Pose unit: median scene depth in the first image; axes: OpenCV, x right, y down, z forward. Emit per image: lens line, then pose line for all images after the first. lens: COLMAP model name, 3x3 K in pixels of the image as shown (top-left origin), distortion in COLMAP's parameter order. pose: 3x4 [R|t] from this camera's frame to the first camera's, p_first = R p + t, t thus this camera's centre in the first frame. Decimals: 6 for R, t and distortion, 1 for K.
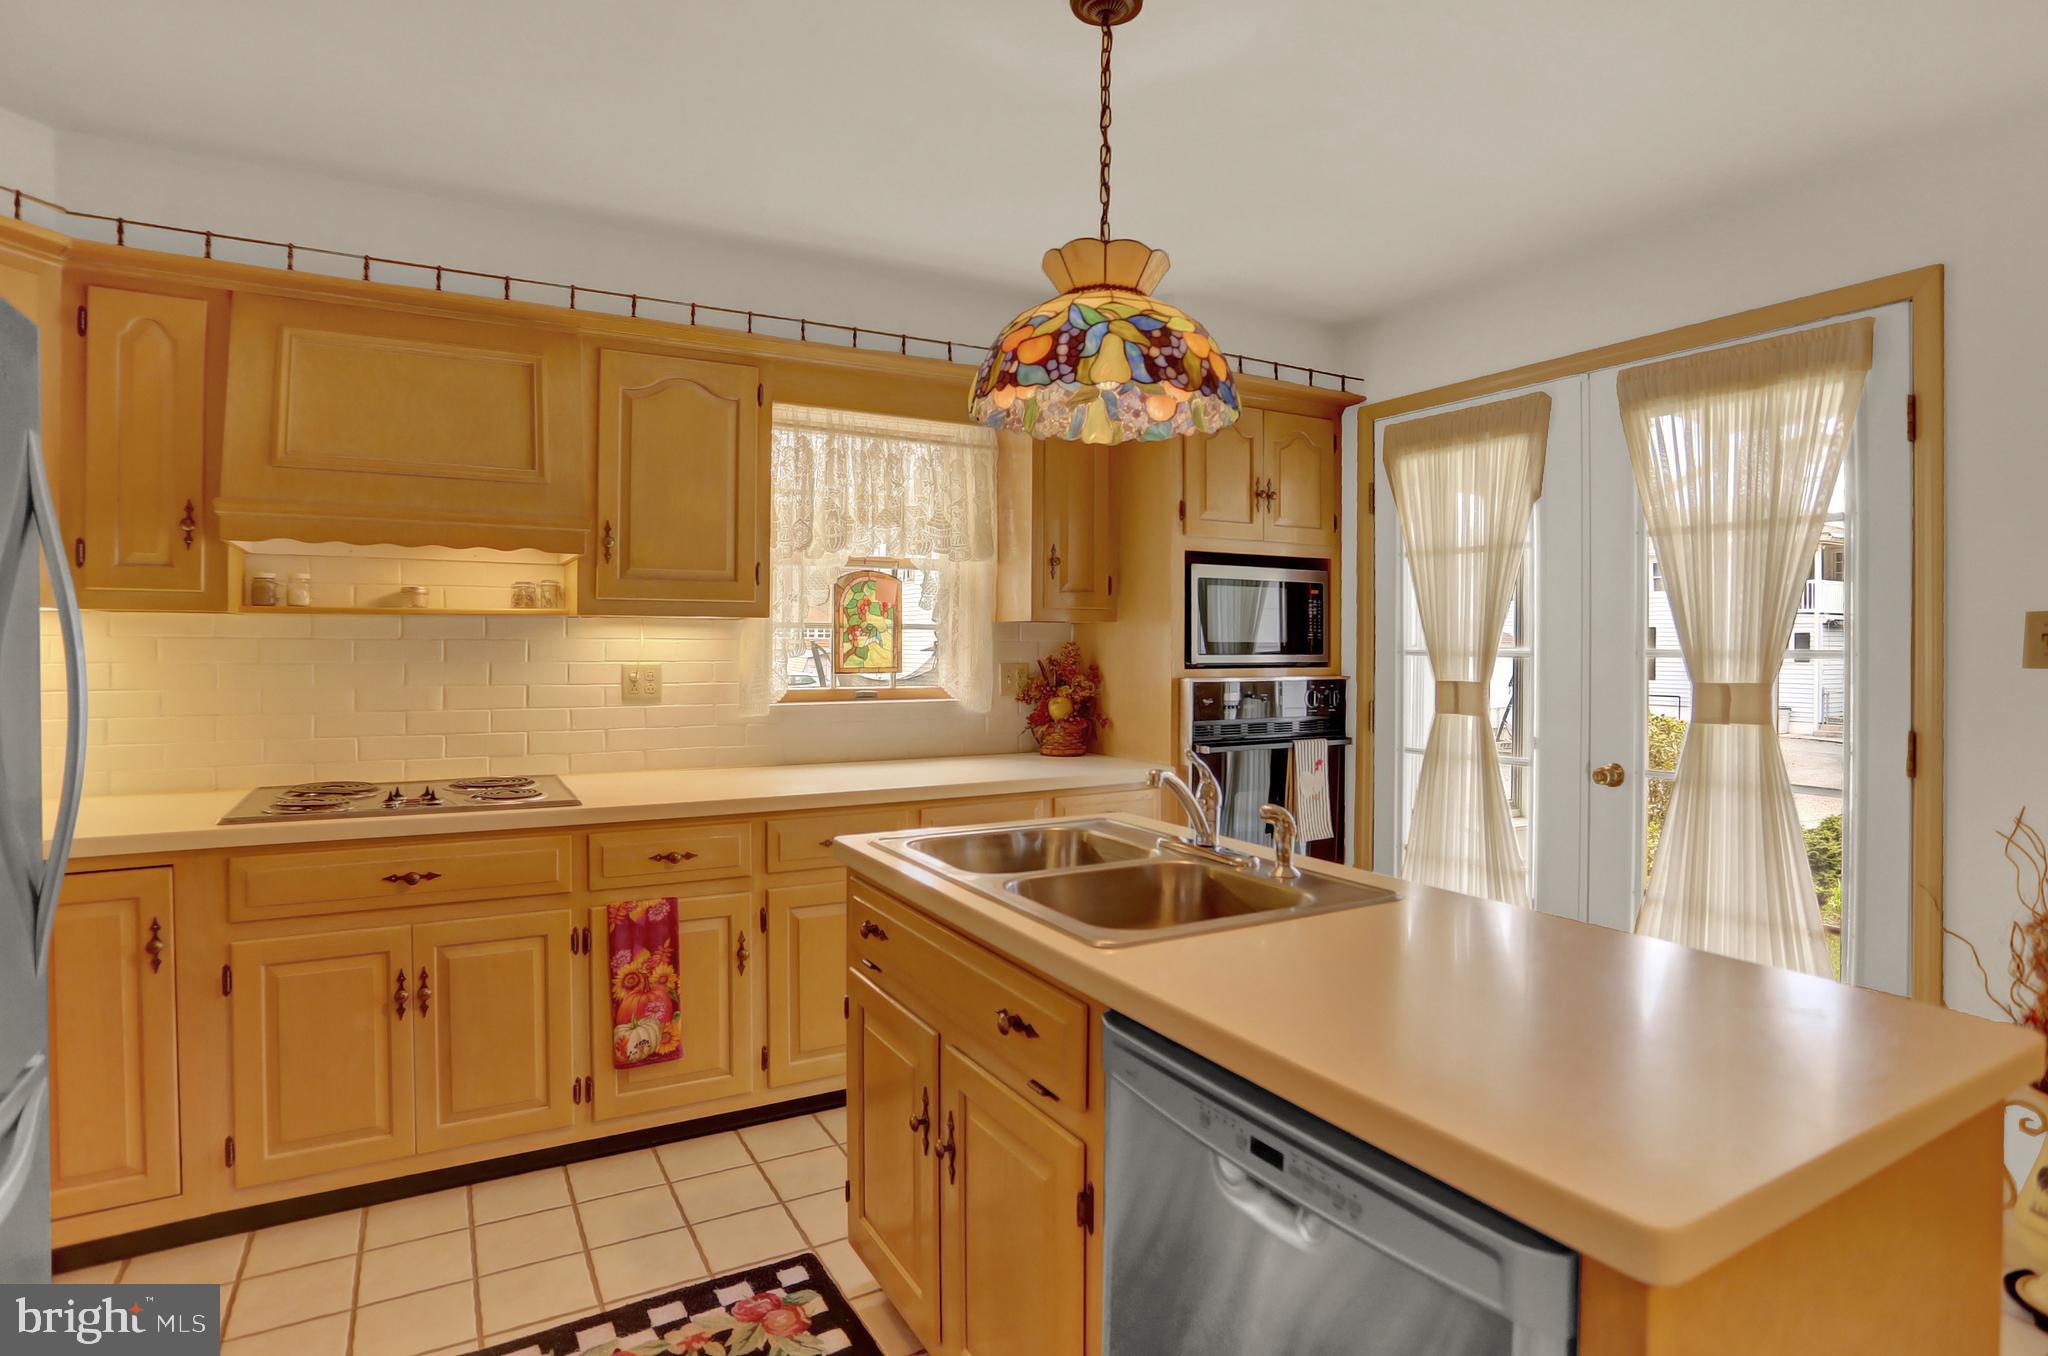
lens RADIAL K [[1039.7, 0, 1017.8], [0, 1039.7, 648.9], [0, 0, 1]] dist [-0.062268, 0.020677]
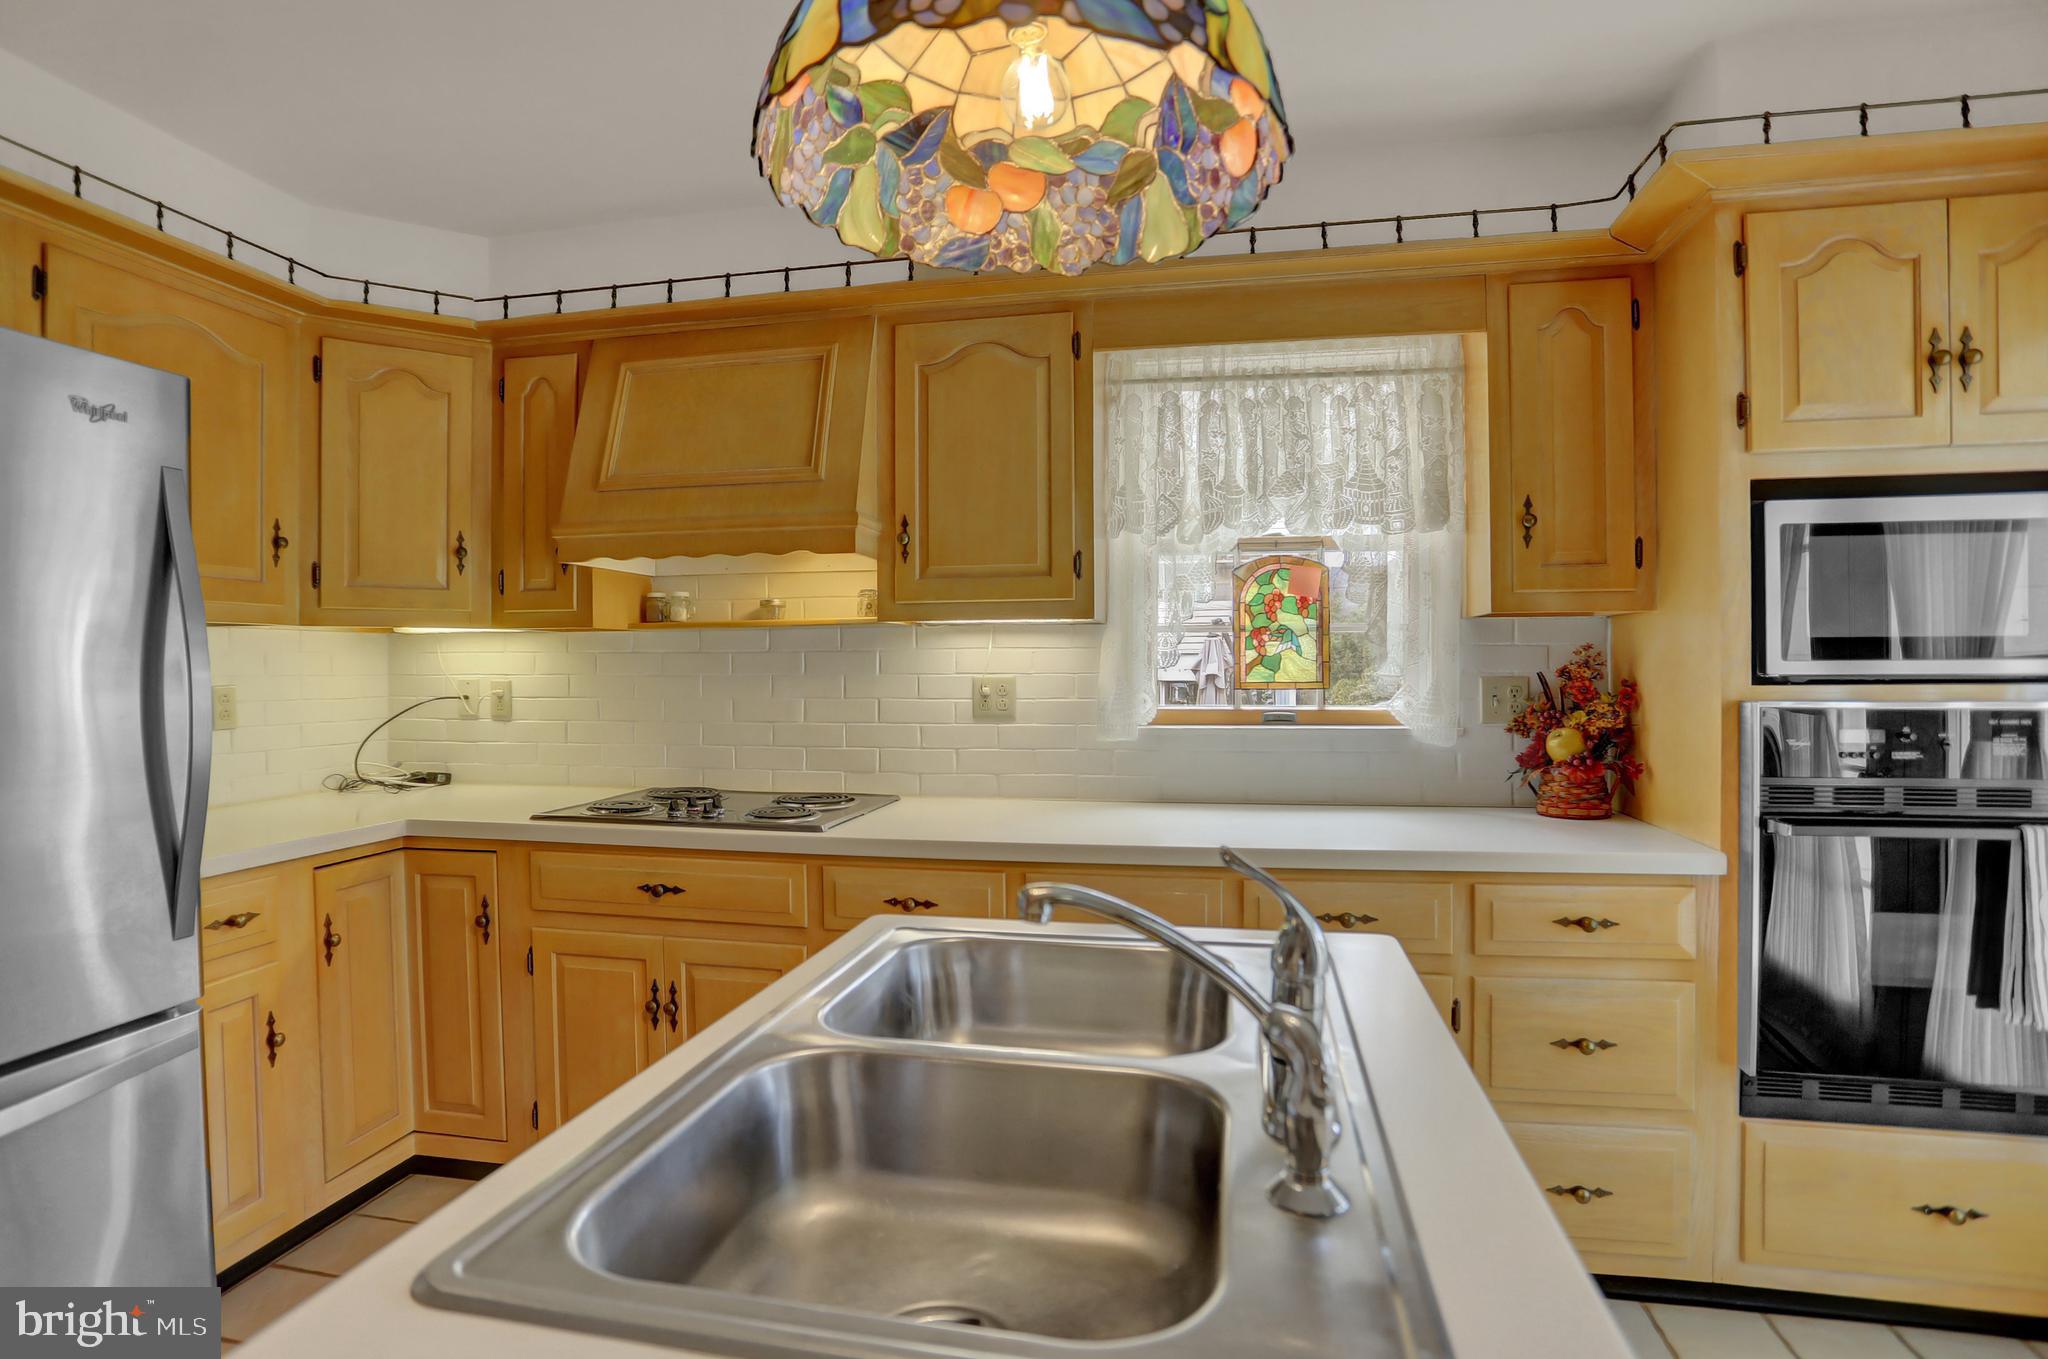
lens RADIAL K [[1039.7, 0, 981.0], [0, 1039.7, 673.6], [0, 0, 1]] dist [-0.062268, 0.020677]
pose [[0.759823, -0.003392, -0.650121, 0.232547], [0.004966, 0.999987, 0.000586, 0.012491], [0.650111, -0.003673, 0.759830, 0.347685]]
